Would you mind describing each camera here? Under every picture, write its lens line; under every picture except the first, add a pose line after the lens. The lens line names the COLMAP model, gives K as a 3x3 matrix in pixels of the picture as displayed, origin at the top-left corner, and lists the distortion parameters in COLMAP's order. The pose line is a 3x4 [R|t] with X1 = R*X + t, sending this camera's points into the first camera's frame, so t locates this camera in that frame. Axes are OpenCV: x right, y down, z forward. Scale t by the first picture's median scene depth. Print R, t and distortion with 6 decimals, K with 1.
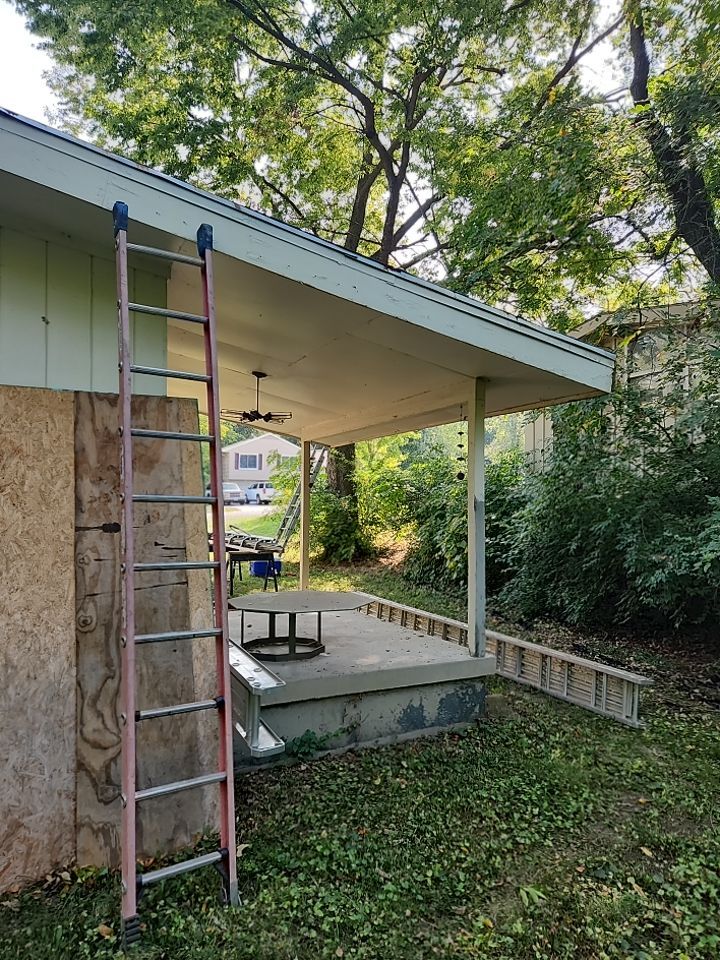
lens RADIAL K [[625.5, 0, 329.2], [0, 625.5, 484.0], [0, 0, 1]] dist [0.062881, -0.045740]
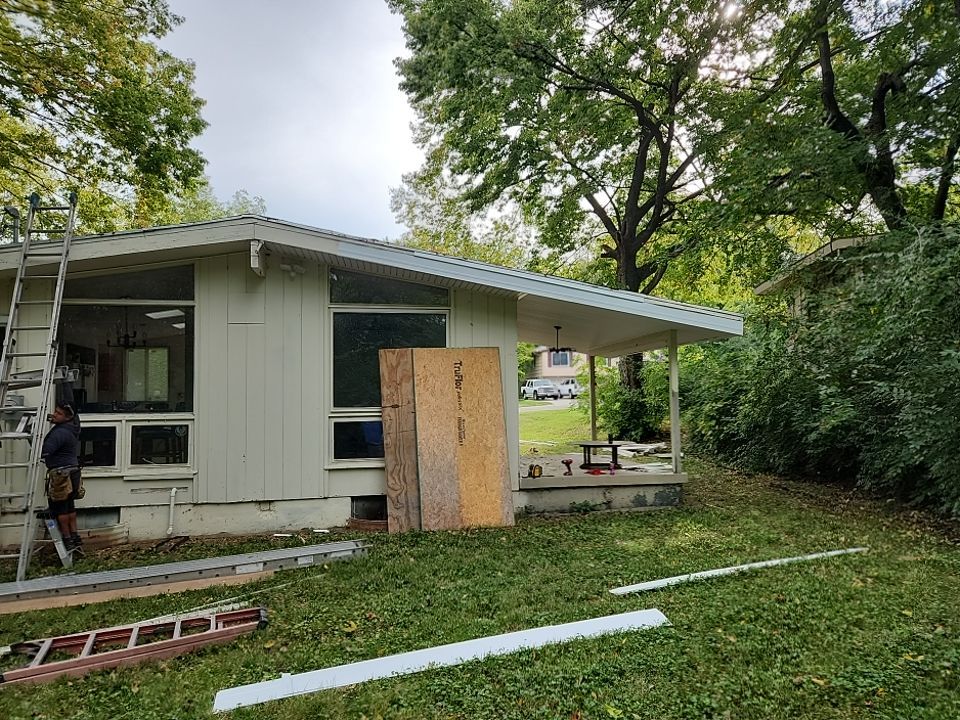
lens RADIAL K [[652.2, 0, 458.5], [0, 652.2, 362.9], [0, 0, 1]] dist [0.063789, -0.066463]
pose [[0.958699, -0.036614, -0.282057, 0.060314], [0.029825, 0.999154, -0.028328, -0.008616], [0.282855, 0.018746, 0.958979, -0.384246]]
